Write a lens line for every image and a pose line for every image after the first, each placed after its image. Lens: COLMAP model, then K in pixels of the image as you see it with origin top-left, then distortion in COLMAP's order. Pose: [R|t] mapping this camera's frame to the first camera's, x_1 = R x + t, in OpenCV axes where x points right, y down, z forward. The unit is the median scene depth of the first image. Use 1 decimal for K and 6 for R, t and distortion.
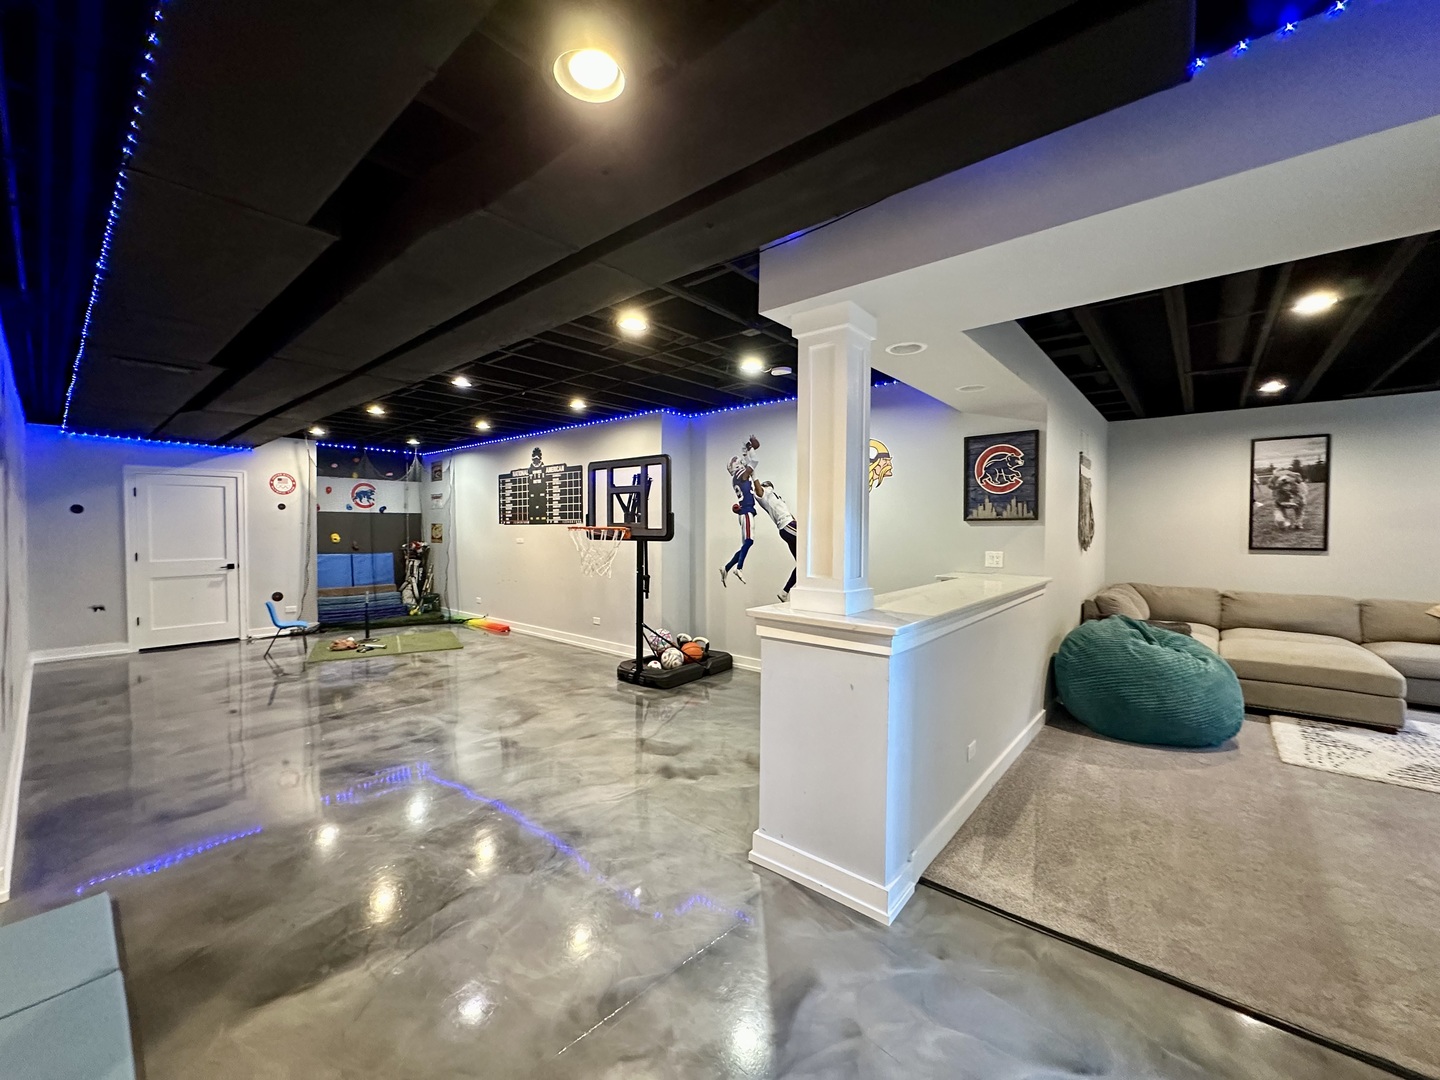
lens RADIAL K [[575.1, 0, 717.4], [0, 575.1, 541.1], [0, 0, 1]] dist [-0.000315, 0.000036]
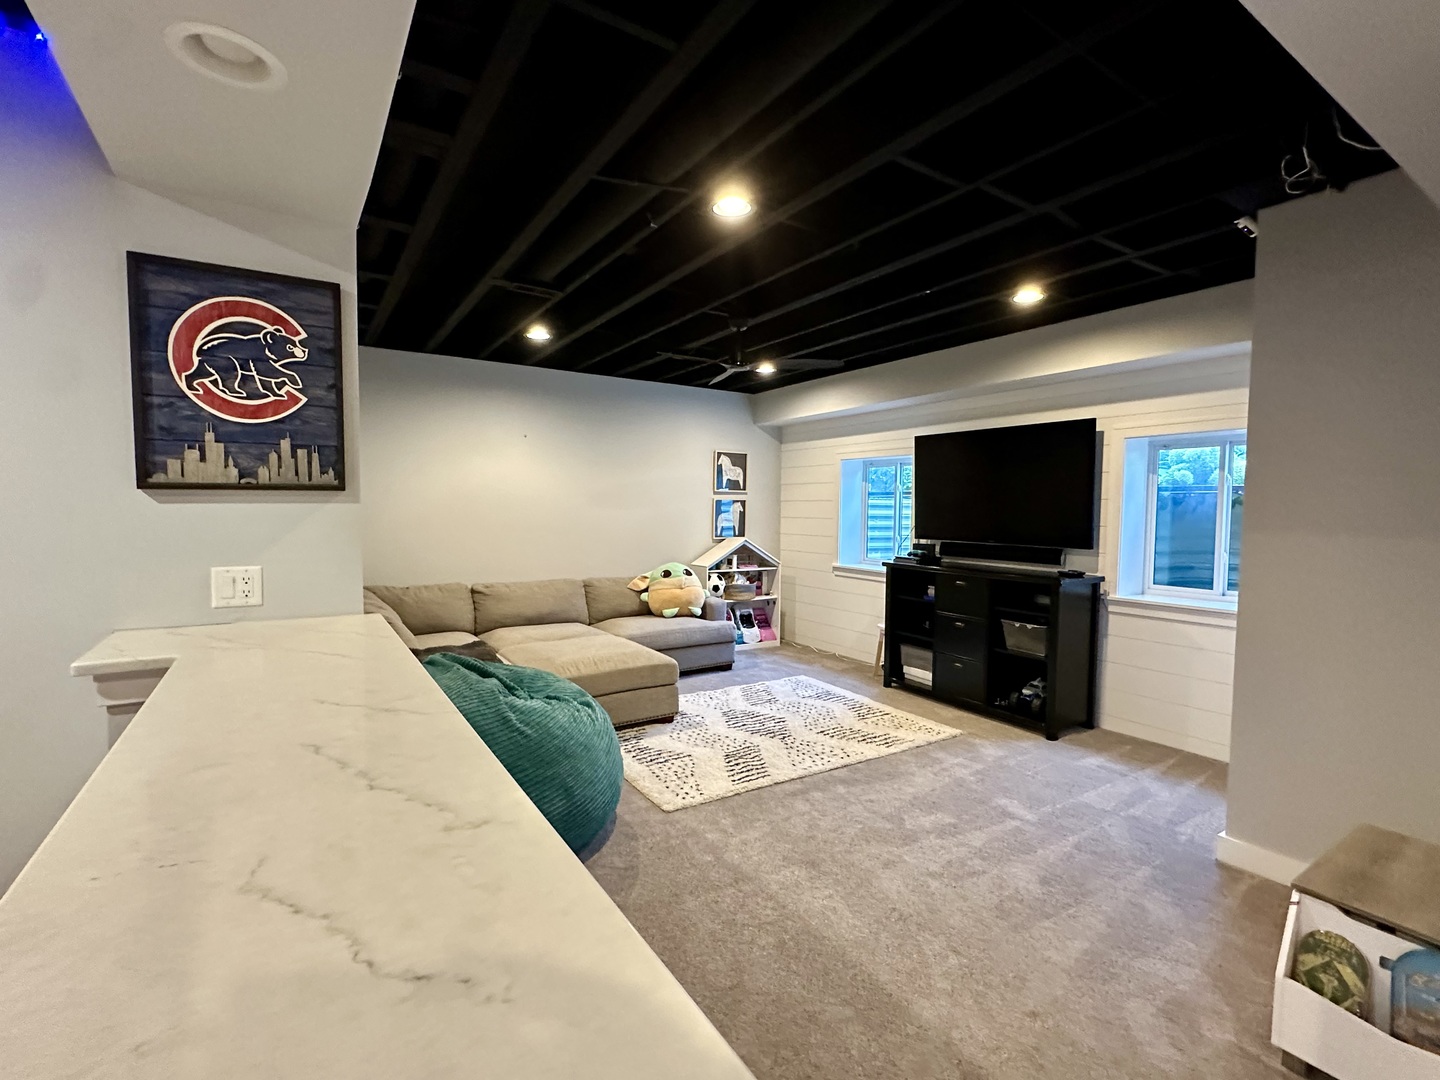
lens RADIAL K [[666.3, 0, 720.4], [0, 666.3, 543.7], [0, 0, 1]] dist [0.000529, -0.000071]
pose [[0.290606, -0.053680, 0.955336, 0.138781], [0.015621, 0.998558, 0.051357, -0.016757], [-0.956715, -0.000002, 0.291025, 0.550618]]
